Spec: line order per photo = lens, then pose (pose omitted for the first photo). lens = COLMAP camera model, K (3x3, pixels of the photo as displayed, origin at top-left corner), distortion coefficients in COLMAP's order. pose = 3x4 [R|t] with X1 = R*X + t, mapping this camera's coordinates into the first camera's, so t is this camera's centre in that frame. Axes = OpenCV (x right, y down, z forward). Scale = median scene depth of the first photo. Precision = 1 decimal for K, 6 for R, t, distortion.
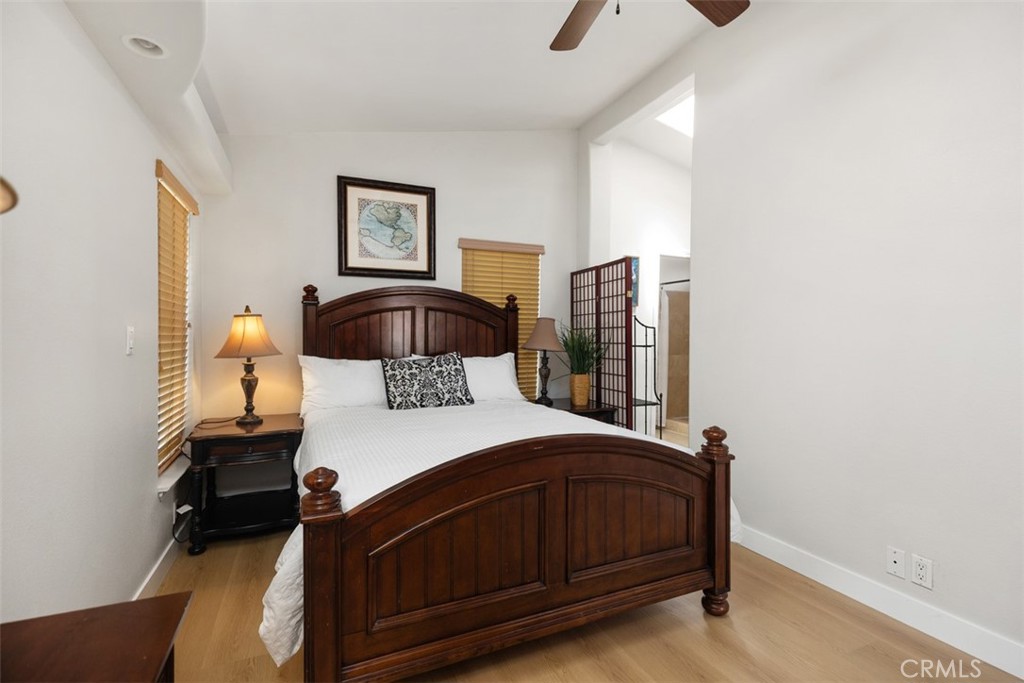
lens RADIAL K [[466.8, 0, 515.4], [0, 466.8, 339.6], [0, 0, 1]] dist [0.007025, -0.002238]
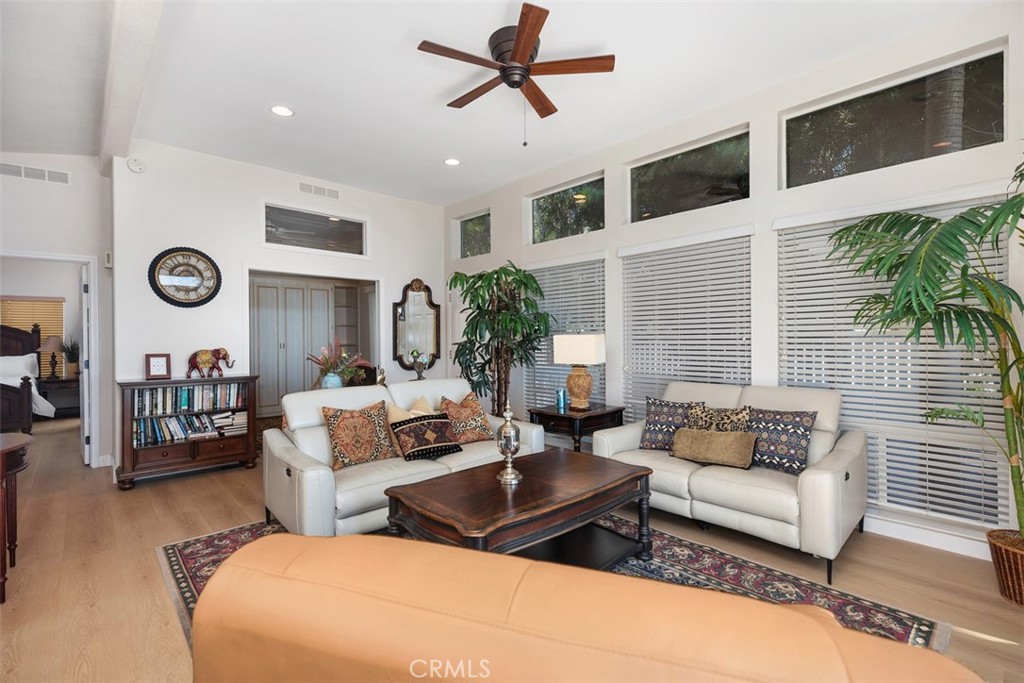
lens RADIAL K [[466.8, 0, 509.2], [0, 466.8, 339.5], [0, 0, 1]] dist [0.007025, -0.002238]
pose [[0.949693, -0.016078, 0.312770, 1.463887], [0.014869, 0.999870, 0.006250, -0.016387], [-0.312829, -0.001285, 0.949808, -1.730590]]
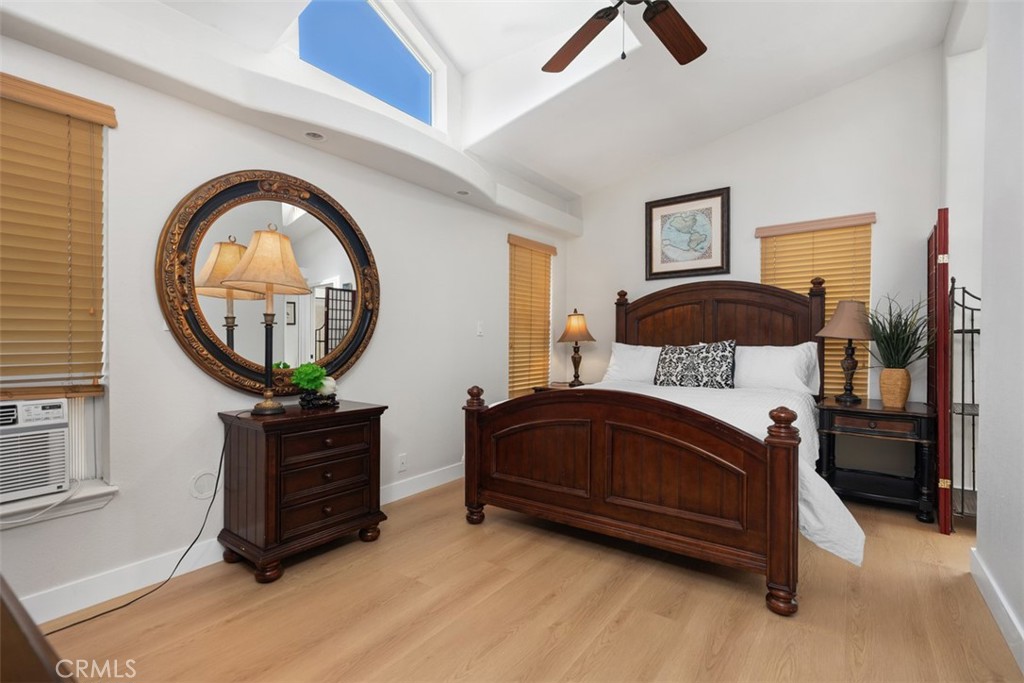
lens RADIAL K [[466.8, 0, 520.7], [0, 466.8, 343.5], [0, 0, 1]] dist [0.007025, -0.002238]
pose [[0.506569, -0.001519, -0.862198, 0.554953], [-0.002417, 0.999992, -0.003182, 0.039818], [0.862196, 0.003695, 0.506561, 0.061579]]
